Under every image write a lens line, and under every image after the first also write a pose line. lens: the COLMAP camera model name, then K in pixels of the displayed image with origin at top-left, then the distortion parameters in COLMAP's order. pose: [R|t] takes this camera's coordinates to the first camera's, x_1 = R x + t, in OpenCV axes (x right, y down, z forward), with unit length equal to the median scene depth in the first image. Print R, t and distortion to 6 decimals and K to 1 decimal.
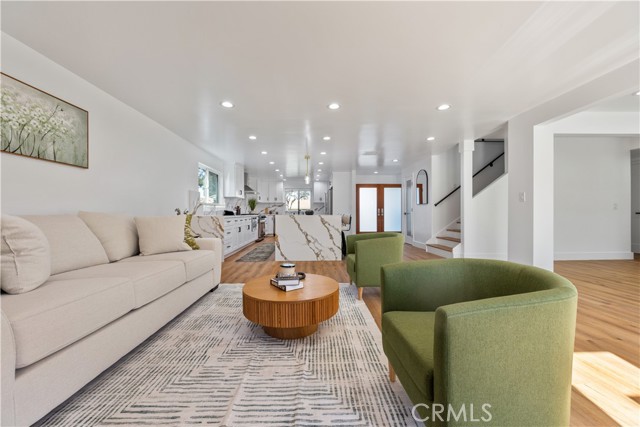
lens RADIAL K [[253.6, 0, 320.2], [0, 253.6, 215.9], [0, 0, 1]] dist [0.000077, -0.000404]
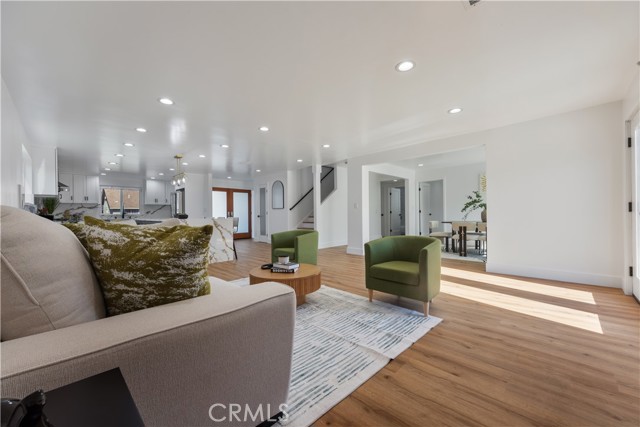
lens RADIAL K [[253.6, 0, 320.2], [0, 253.6, 215.9], [0, 0, 1]] dist [0.000077, -0.000404]
pose [[0.716557, -0.008375, 0.697478, -0.340192], [0.015753, 0.999867, -0.004178, -0.001381], [-0.697351, 0.013981, 0.716594, -0.033300]]
